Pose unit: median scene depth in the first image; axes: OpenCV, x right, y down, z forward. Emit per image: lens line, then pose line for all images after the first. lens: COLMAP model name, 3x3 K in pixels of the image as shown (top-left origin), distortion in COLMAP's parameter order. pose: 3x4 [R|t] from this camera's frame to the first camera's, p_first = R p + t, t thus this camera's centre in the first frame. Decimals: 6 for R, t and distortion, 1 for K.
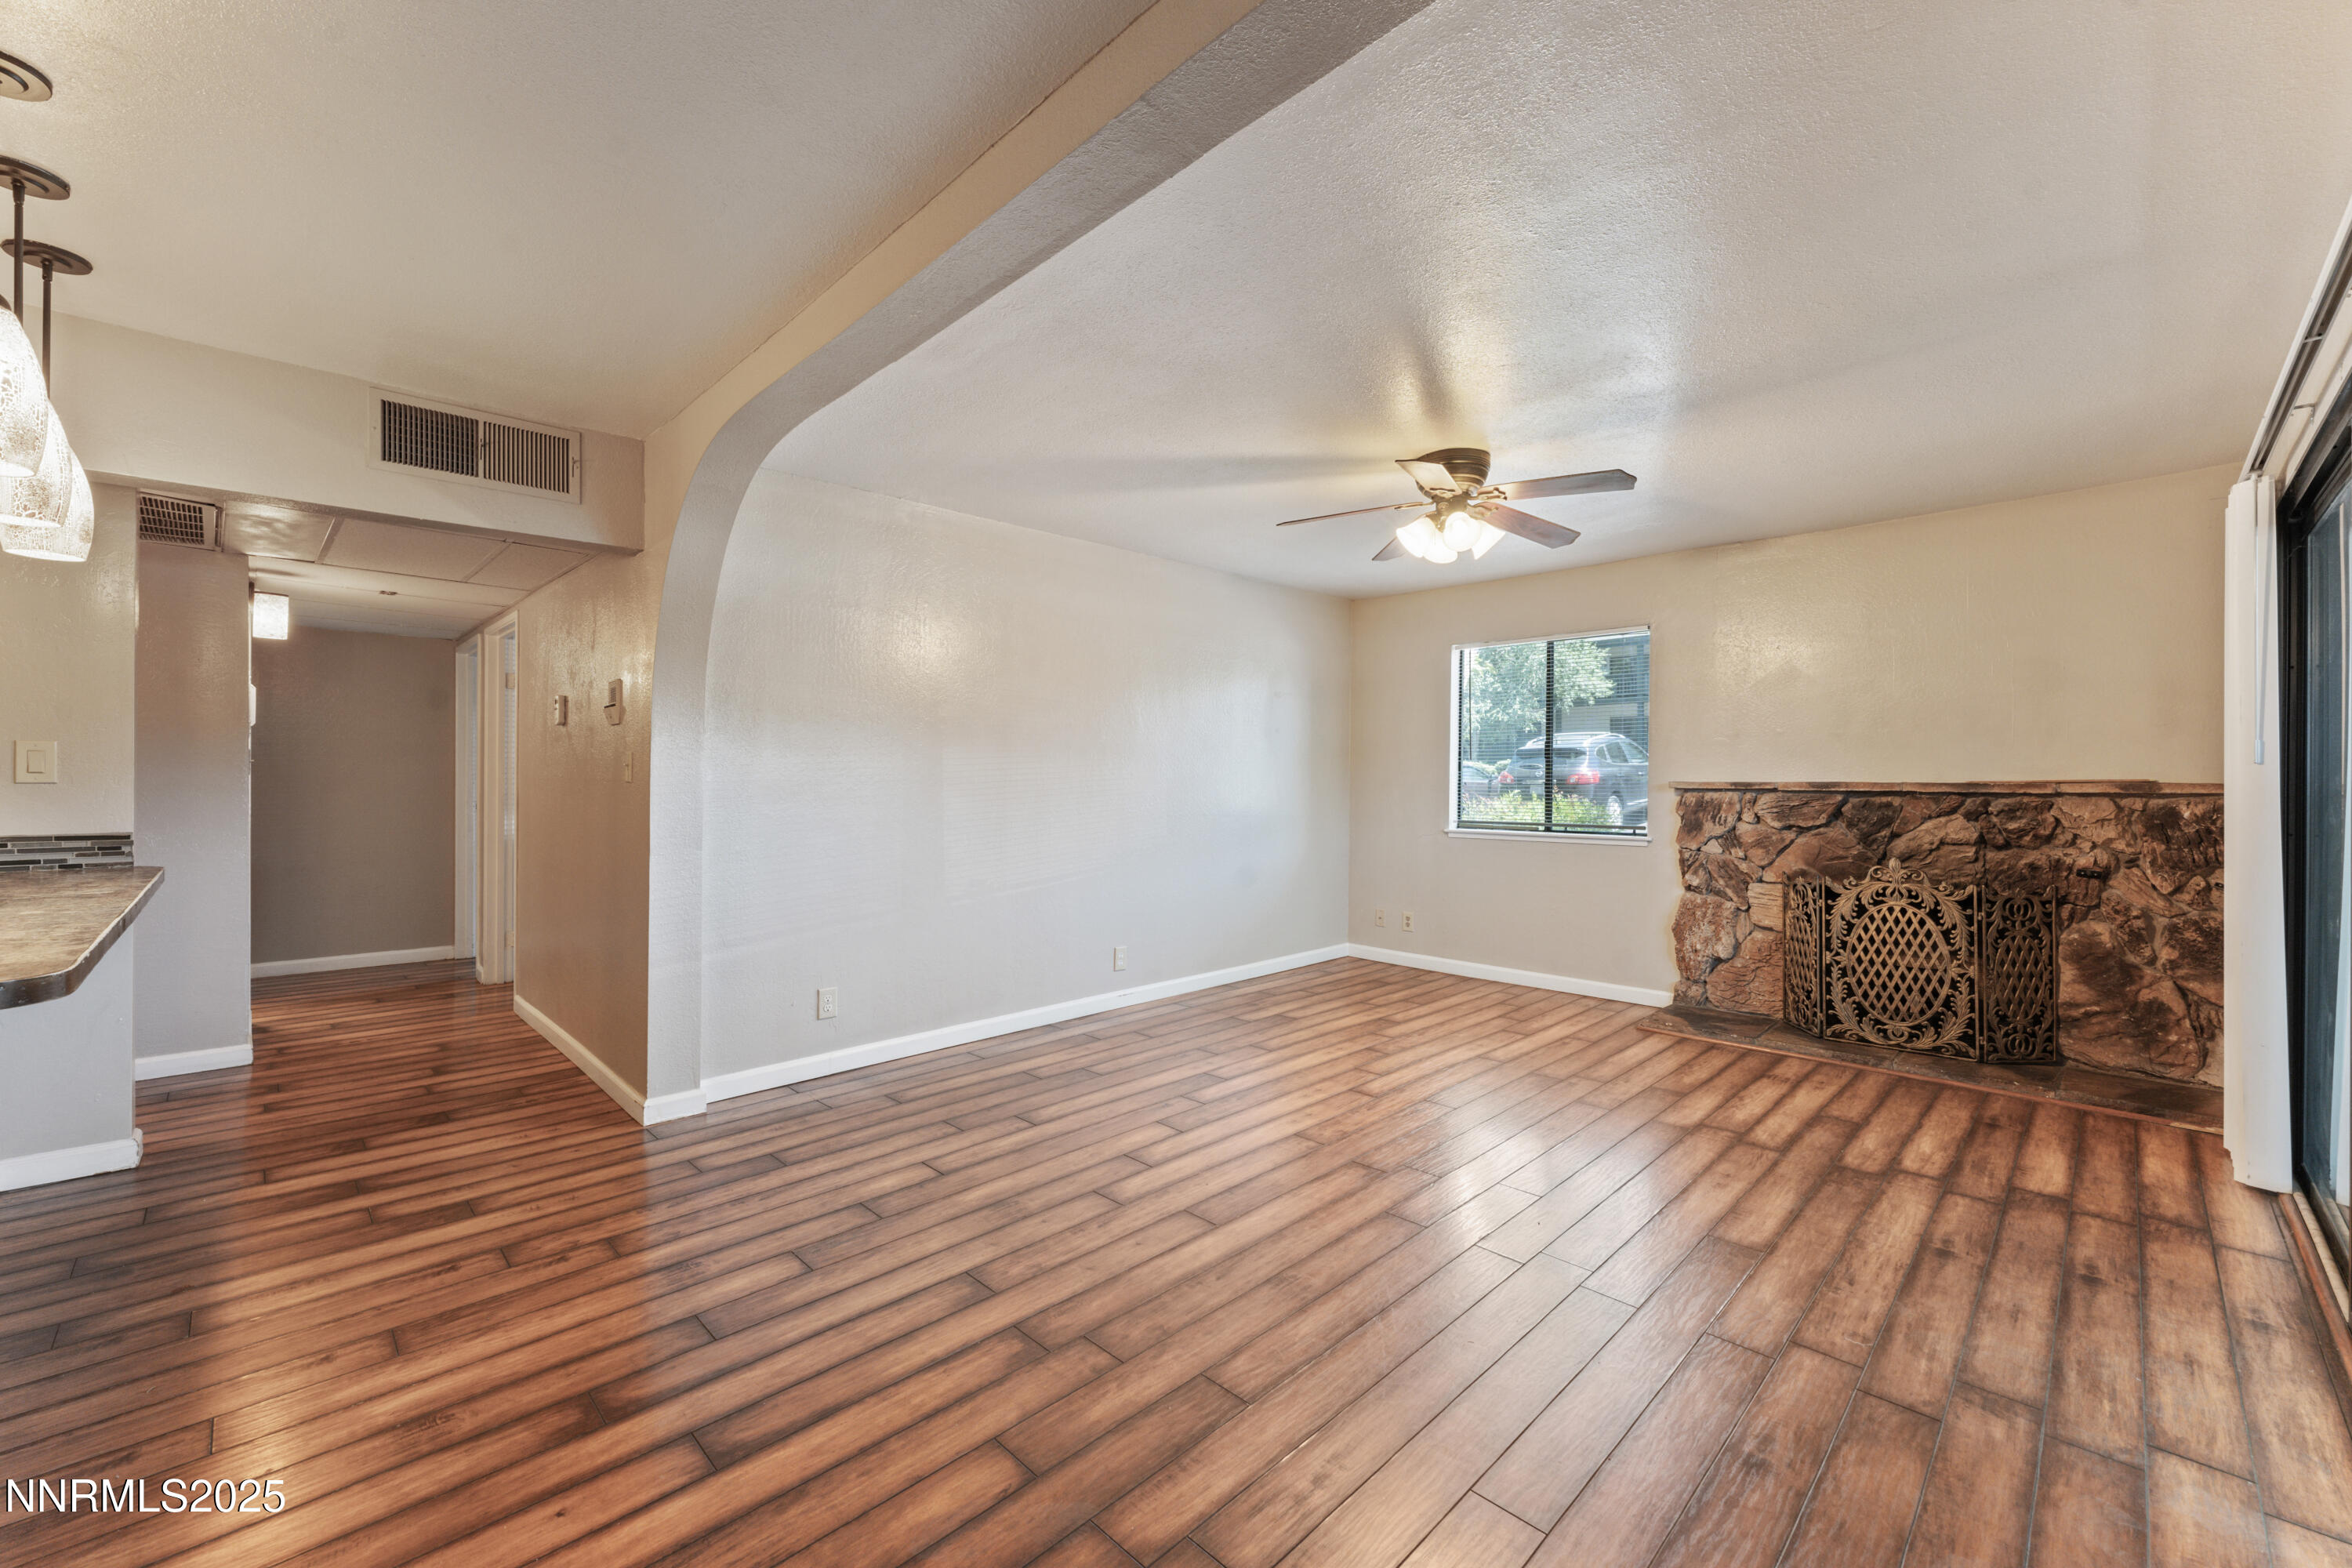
lens RADIAL K [[935.2, 0, 1174.5], [0, 935.2, 782.5], [0, 0, 1]] dist [0.000496, 0.000423]
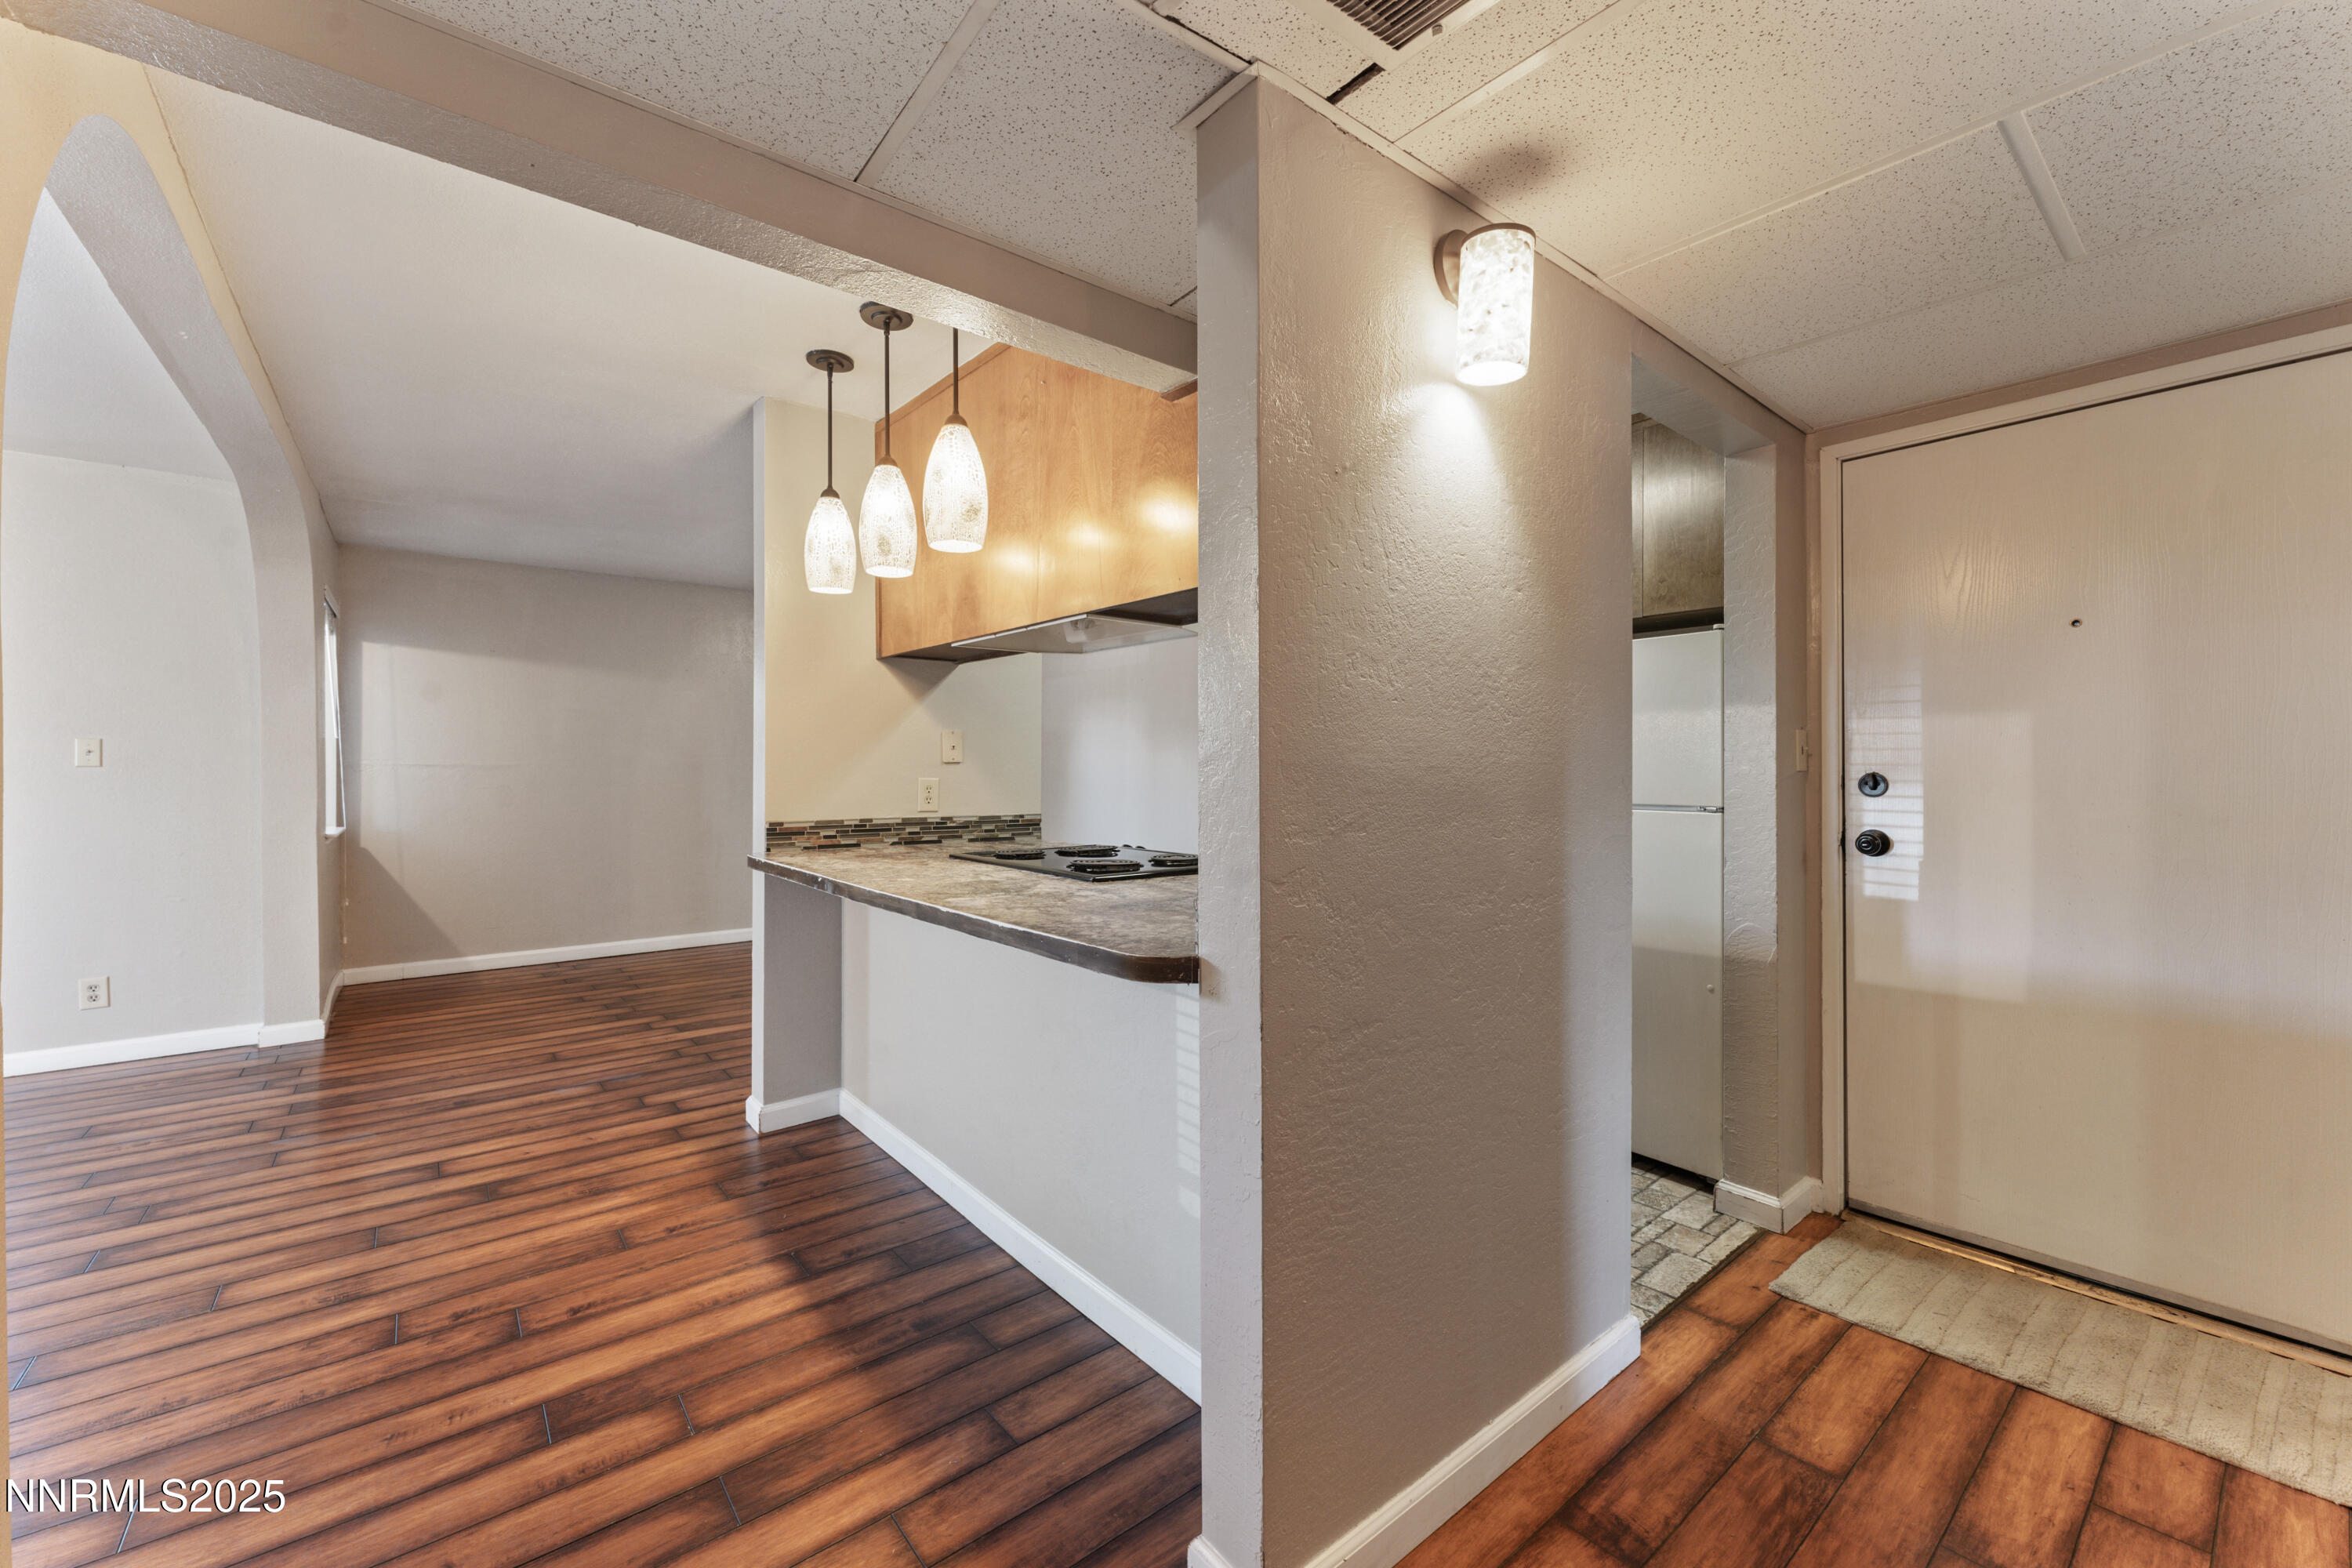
lens RADIAL K [[939.1, 0, 1172.8], [0, 939.1, 777.1], [0, 0, 1]] dist [0.000159, -0.000690]
pose [[-0.994754, -0.006882, 0.102064, -0.870669], [-0.005753, 0.999919, 0.011353, -0.003700], [-0.102134, 0.010706, -0.994713, 1.115642]]
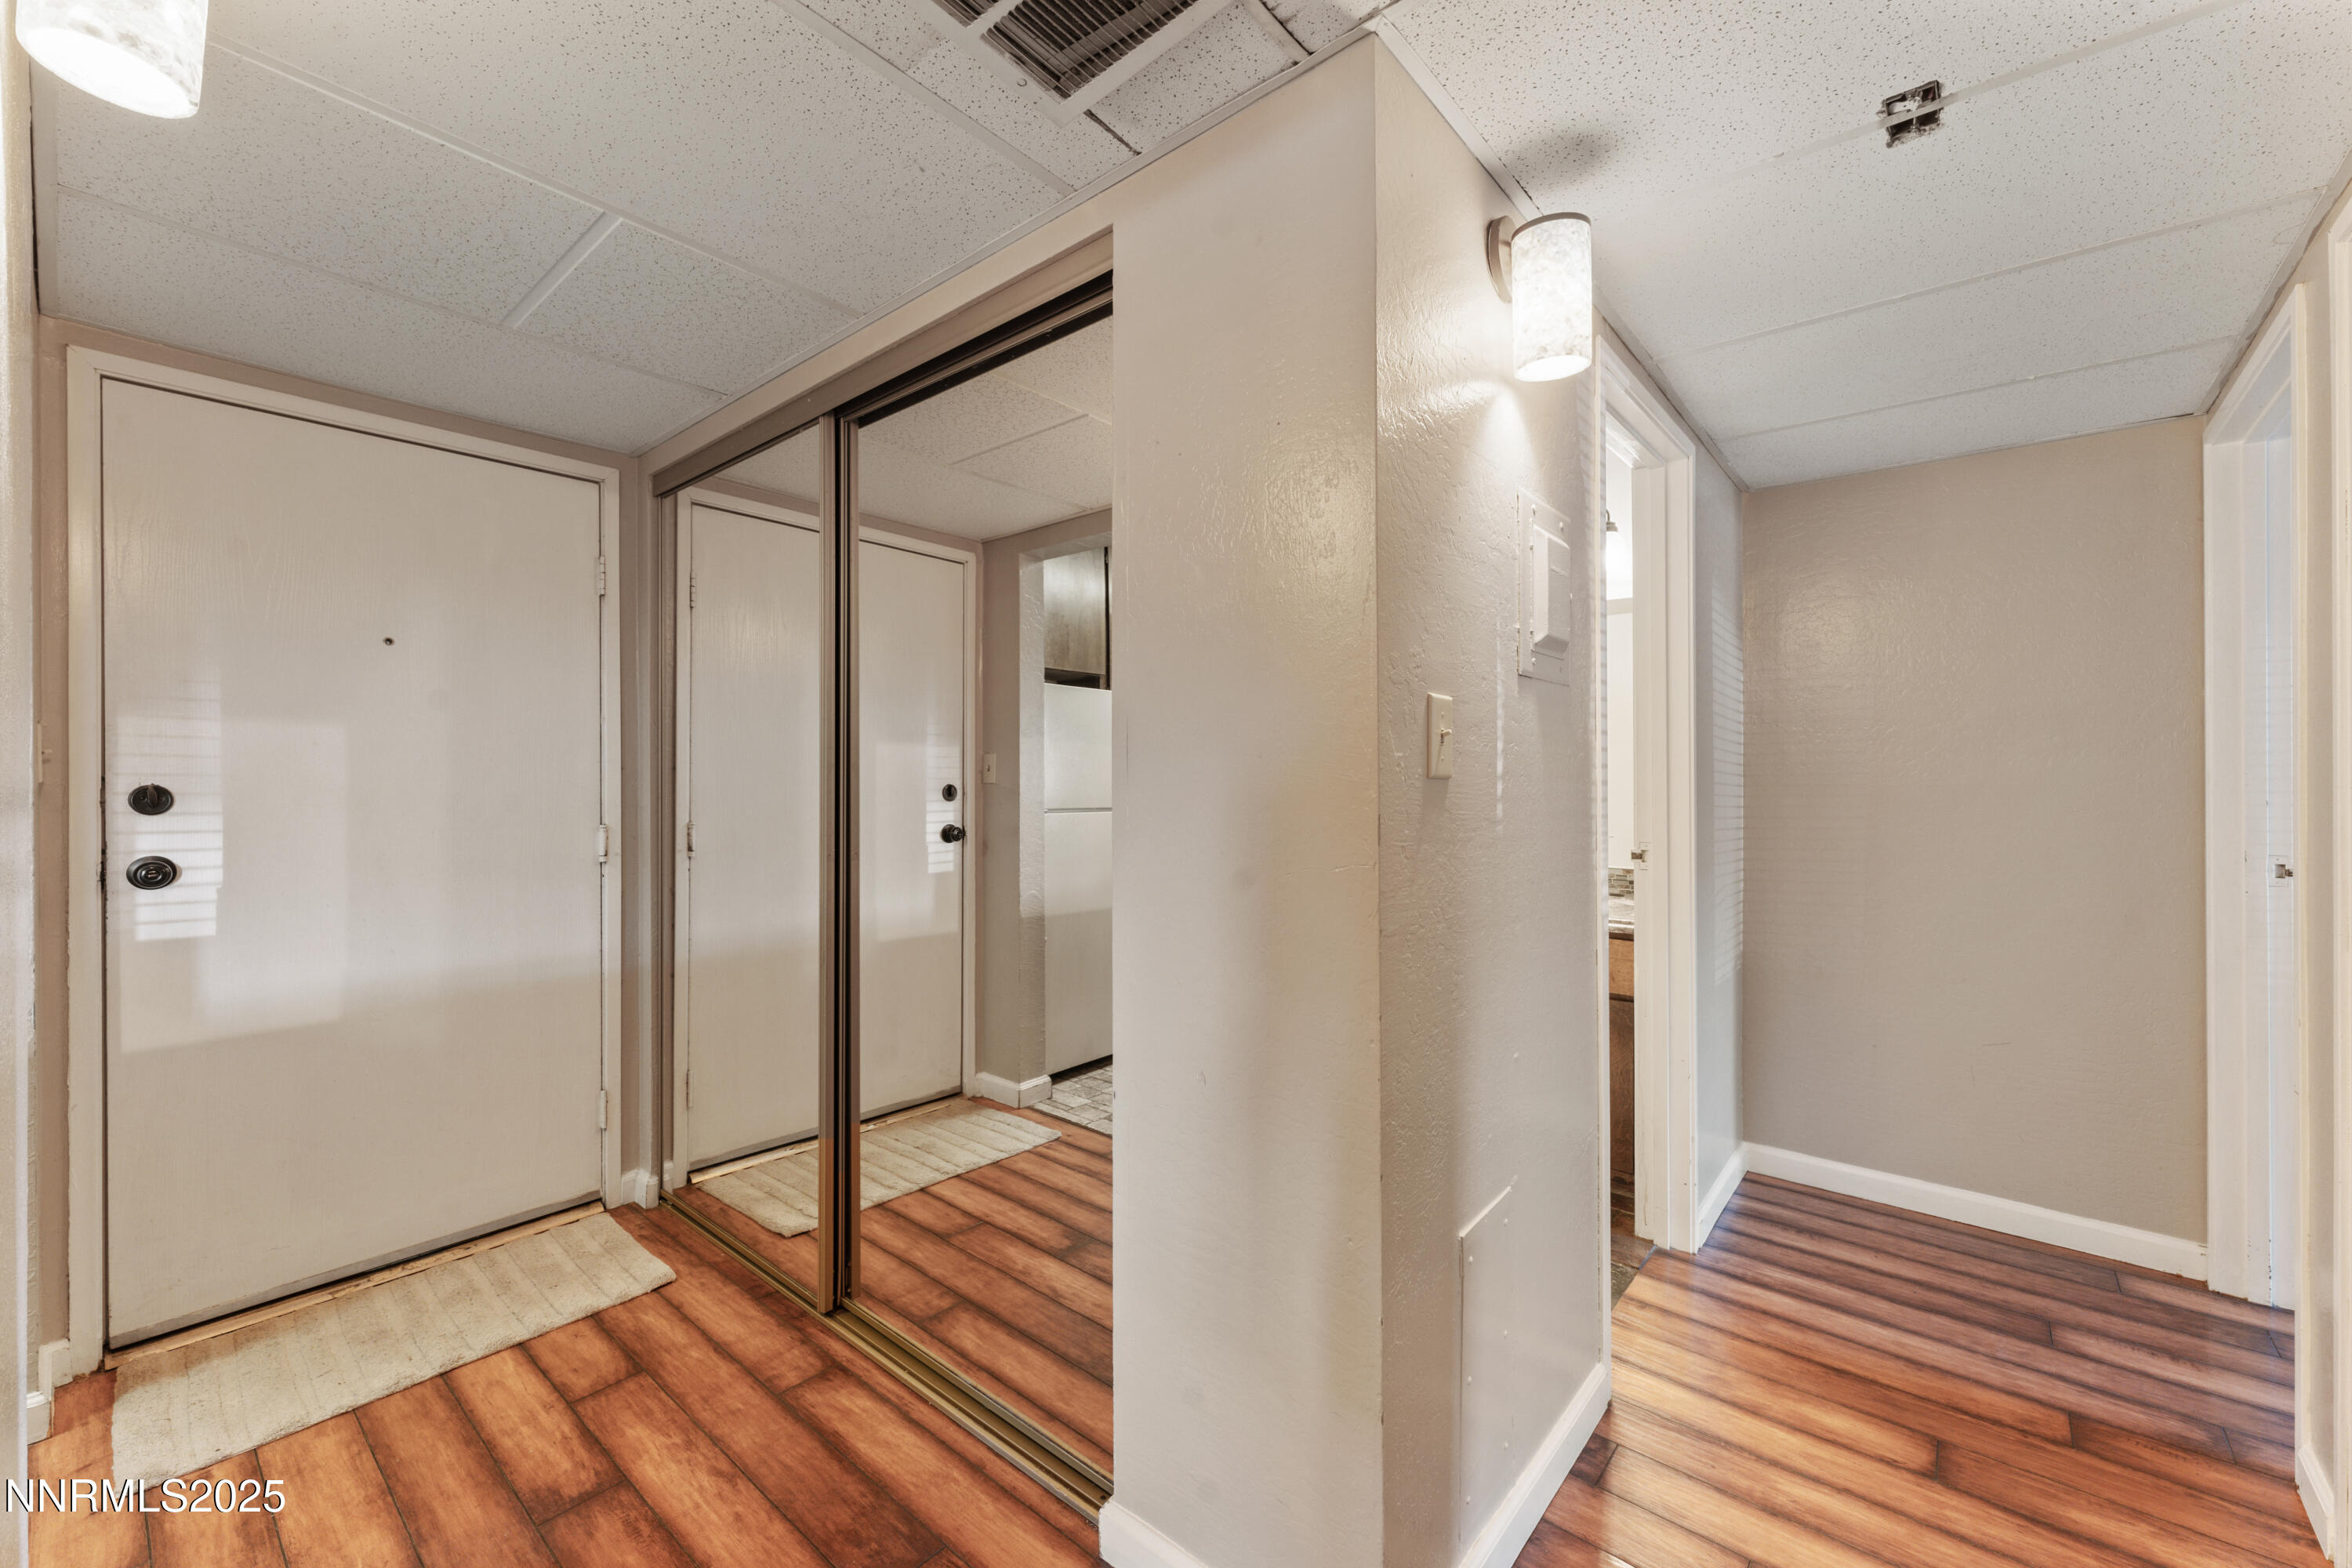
lens RADIAL K [[935.2, 0, 1174.5], [0, 935.2, 782.5], [0, 0, 1]] dist [0.000496, 0.000423]
pose [[0.079488, -0.002388, -0.996833, -0.724307], [-0.005384, 0.999982, -0.002825, -0.005430], [0.996821, 0.005592, 0.079473, 0.943194]]
